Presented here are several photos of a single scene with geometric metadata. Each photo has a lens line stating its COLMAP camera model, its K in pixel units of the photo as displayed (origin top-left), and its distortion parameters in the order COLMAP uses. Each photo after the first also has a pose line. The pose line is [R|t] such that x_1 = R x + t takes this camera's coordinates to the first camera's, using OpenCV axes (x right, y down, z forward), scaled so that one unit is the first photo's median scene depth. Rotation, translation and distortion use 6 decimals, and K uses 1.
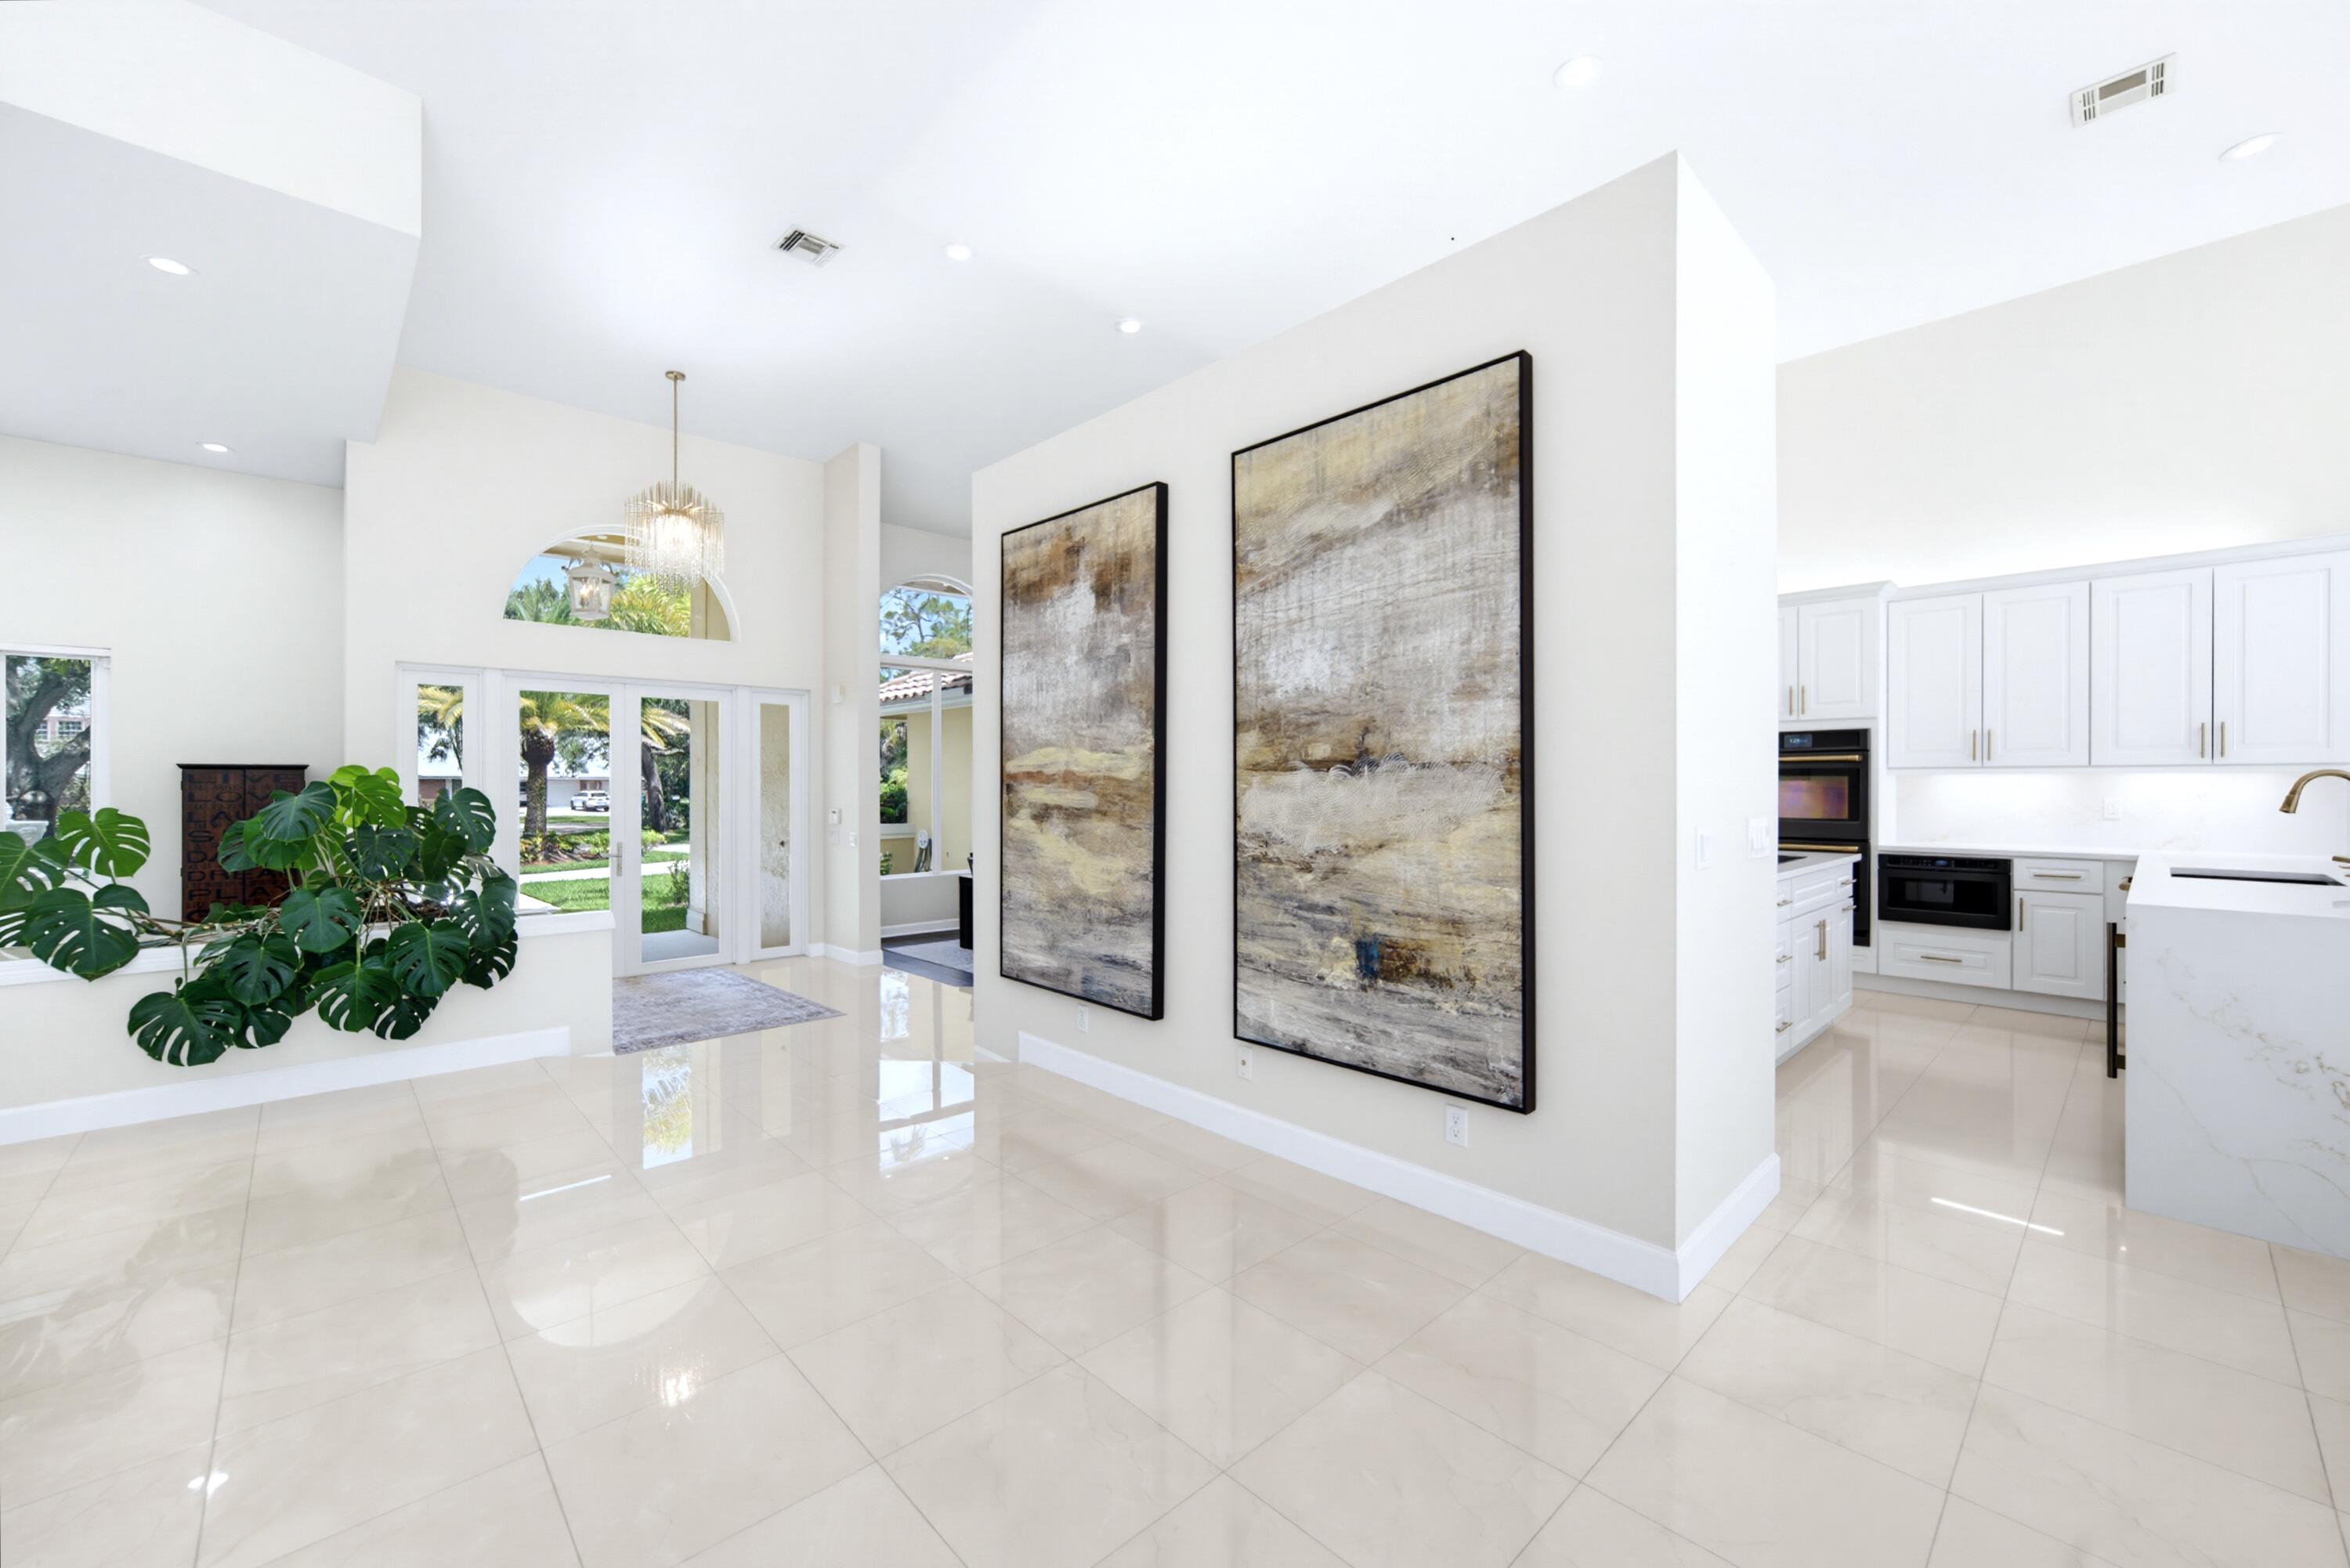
lens RADIAL K [[952.3, 0, 1155.1], [0, 952.3, 784.1], [0, 0, 1]] dist [-0.014580, 0.007401]
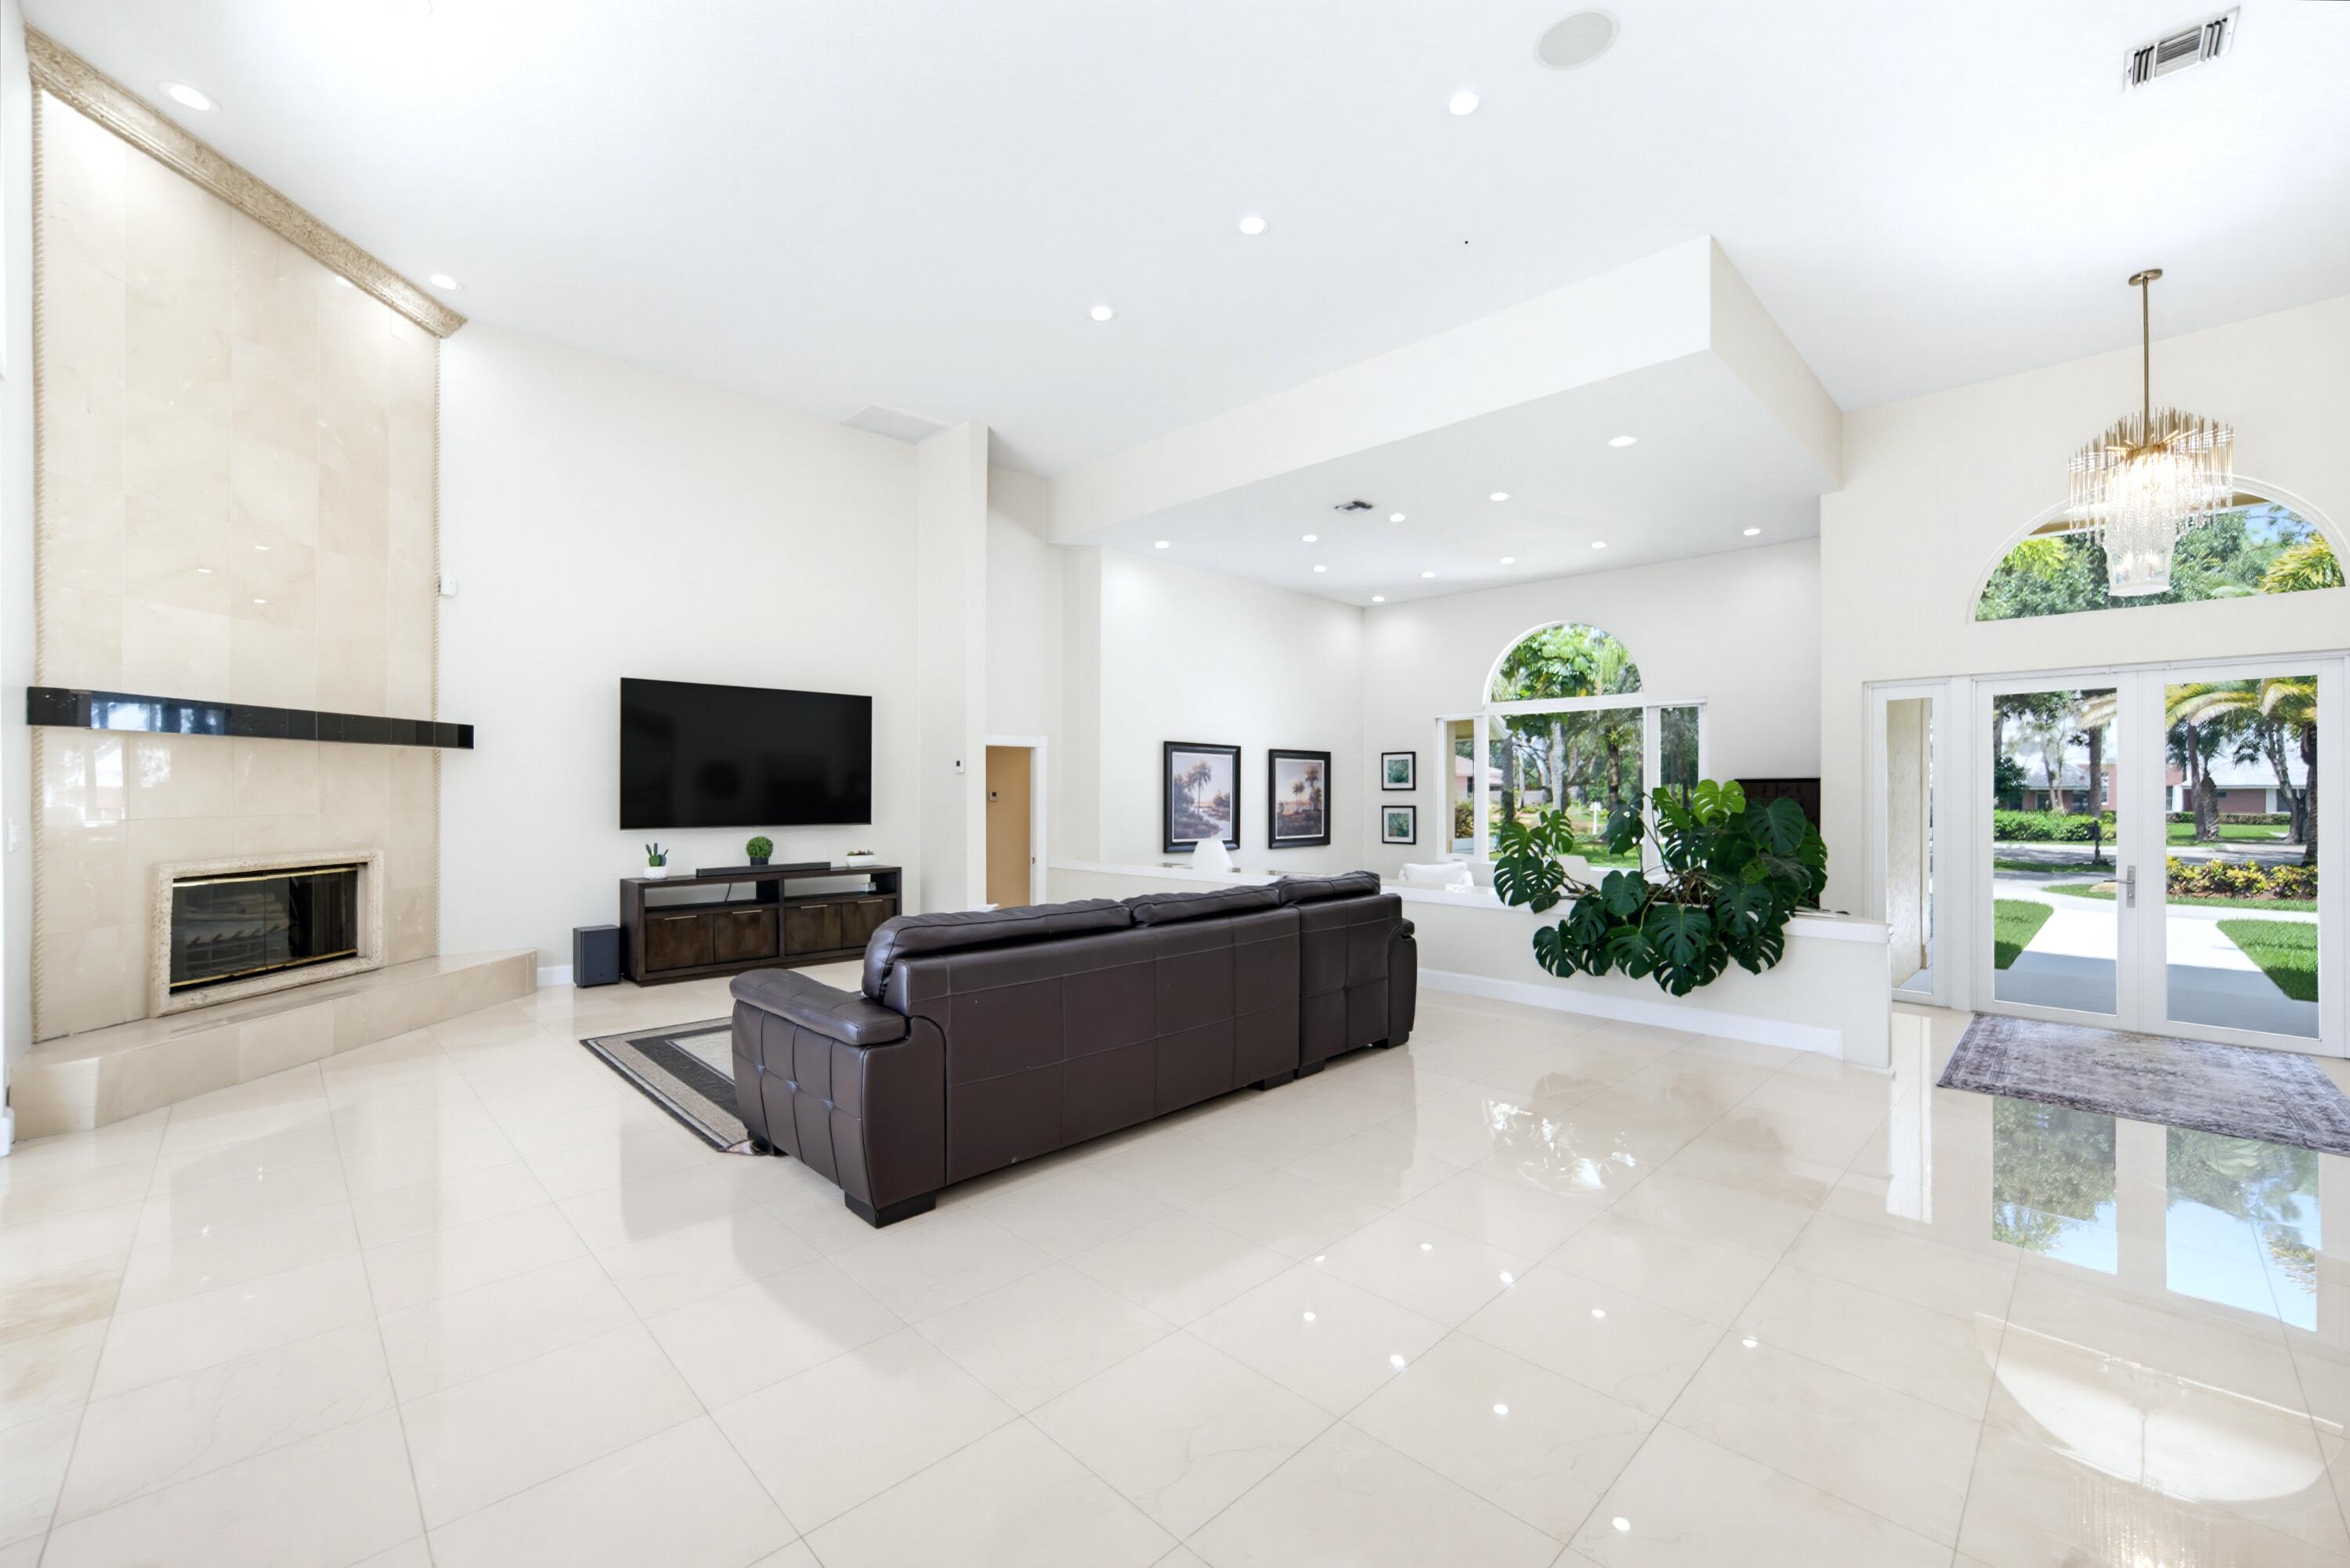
lens RADIAL K [[952.3, 0, 1164.4], [0, 952.3, 789.6], [0, 0, 1]] dist [-0.014580, 0.007401]
pose [[0.025498, -0.004089, -0.999667, 0.414597], [-0.000980, 0.999991, -0.004115, -0.000009], [0.999674, 0.001084, 0.025493, 0.260202]]
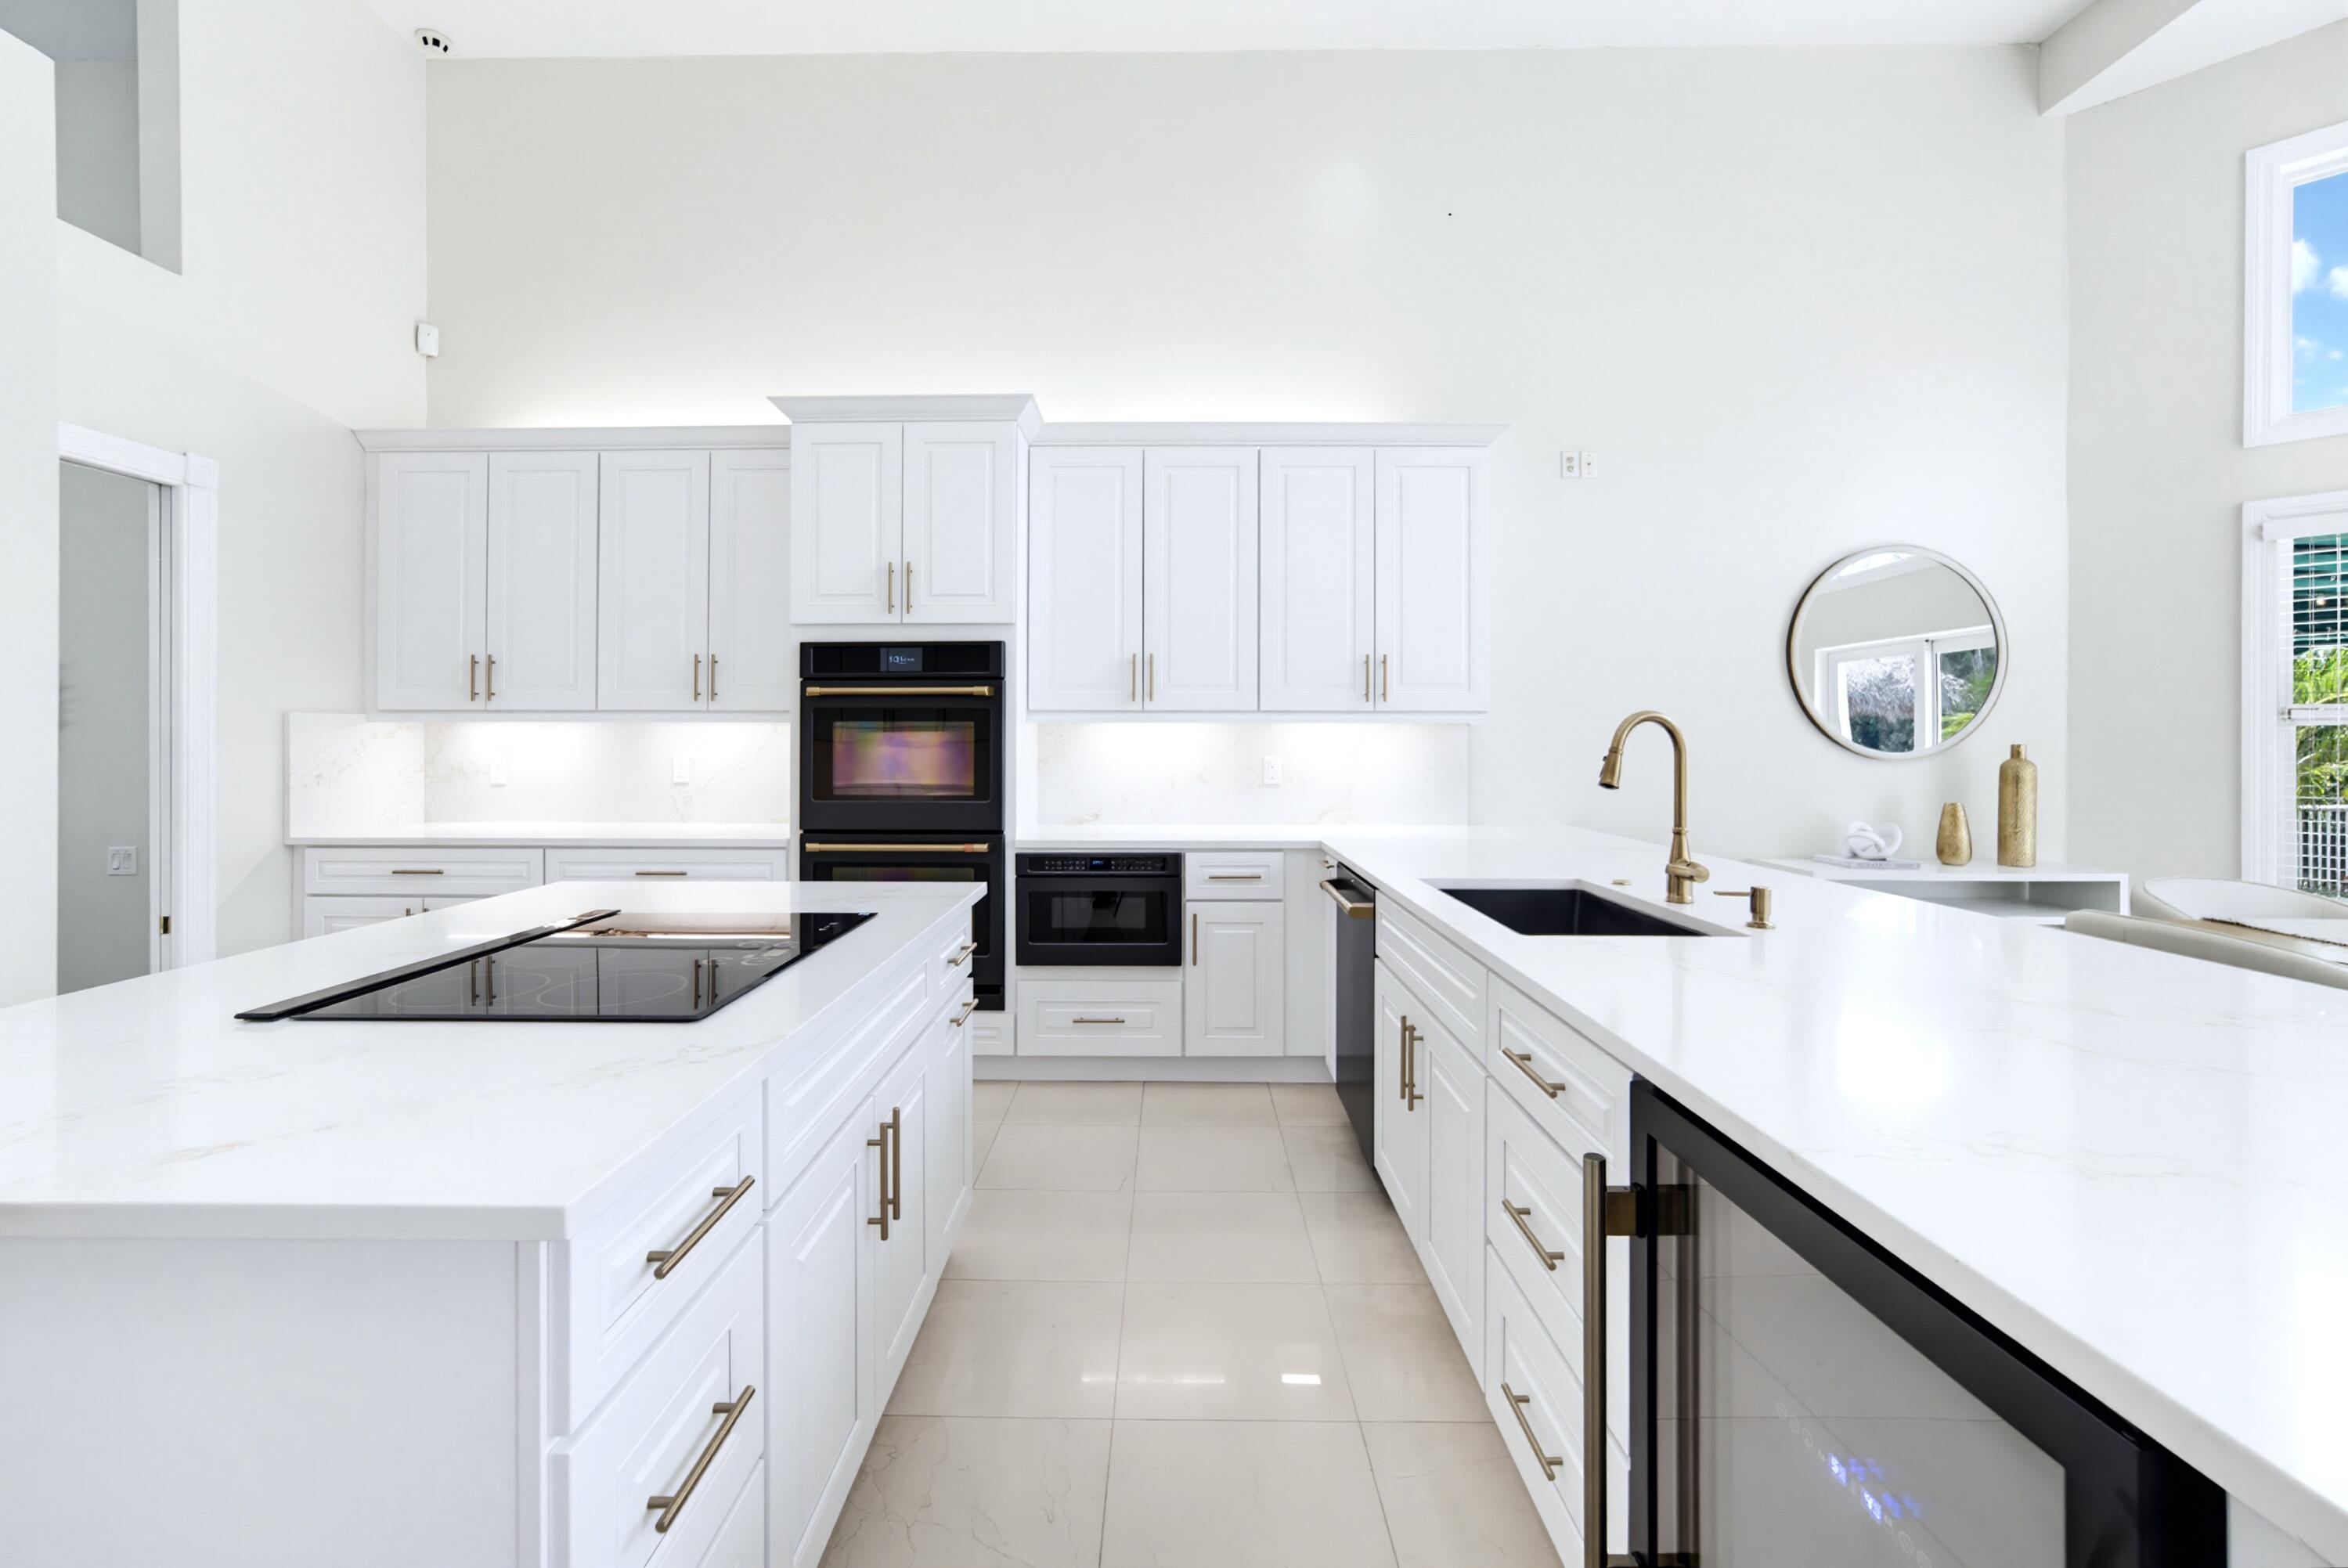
lens RADIAL K [[951.5, 0, 1179.4], [0, 951.5, 752.8], [0, 0, 1]] dist [-0.014580, 0.007401]
pose [[0.677807, -0.005598, 0.735218, 0.552243], [-0.004769, 0.999916, 0.012010, 0.004507], [-0.735224, -0.011647, 0.677724, 0.727272]]
